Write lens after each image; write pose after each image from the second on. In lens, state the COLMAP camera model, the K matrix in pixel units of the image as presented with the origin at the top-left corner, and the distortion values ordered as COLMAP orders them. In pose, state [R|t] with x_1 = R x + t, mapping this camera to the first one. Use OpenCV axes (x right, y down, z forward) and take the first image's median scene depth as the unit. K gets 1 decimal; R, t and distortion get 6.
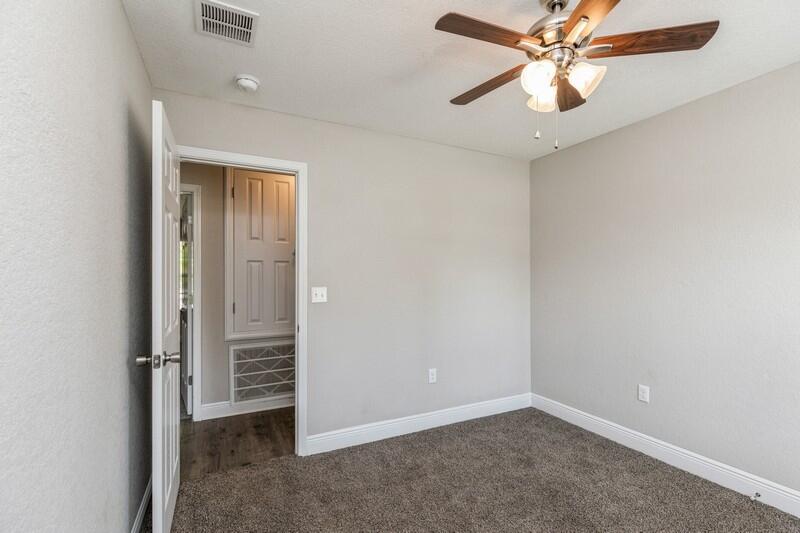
lens RADIAL K [[360.1, 0, 399.0], [0, 360.1, 276.3], [0, 0, 1]] dist [0.003025, 0.000491]
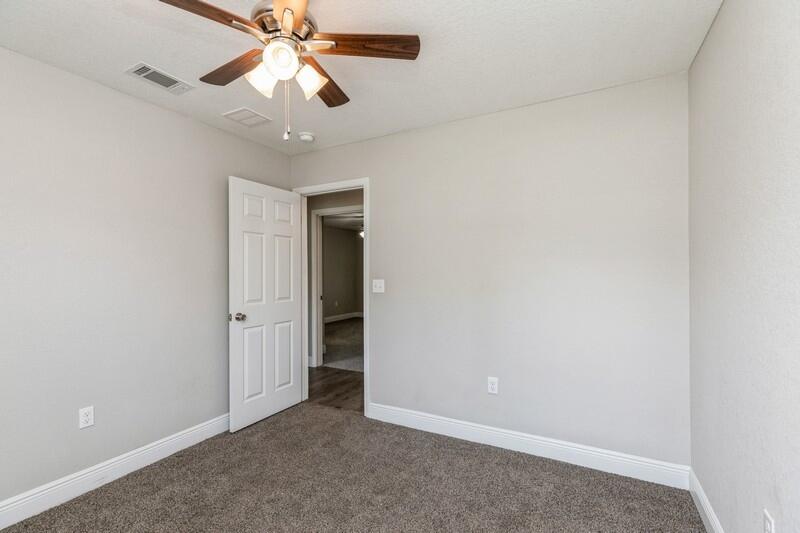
lens RADIAL K [[360.1, 0, 399.0], [0, 360.1, 276.3], [0, 0, 1]] dist [0.003025, 0.000491]
pose [[0.563800, 0.000939, -0.825911, 0.793832], [0.008300, 0.999942, 0.006802, 0.011578], [0.825869, -0.010690, 0.563760, 0.396119]]
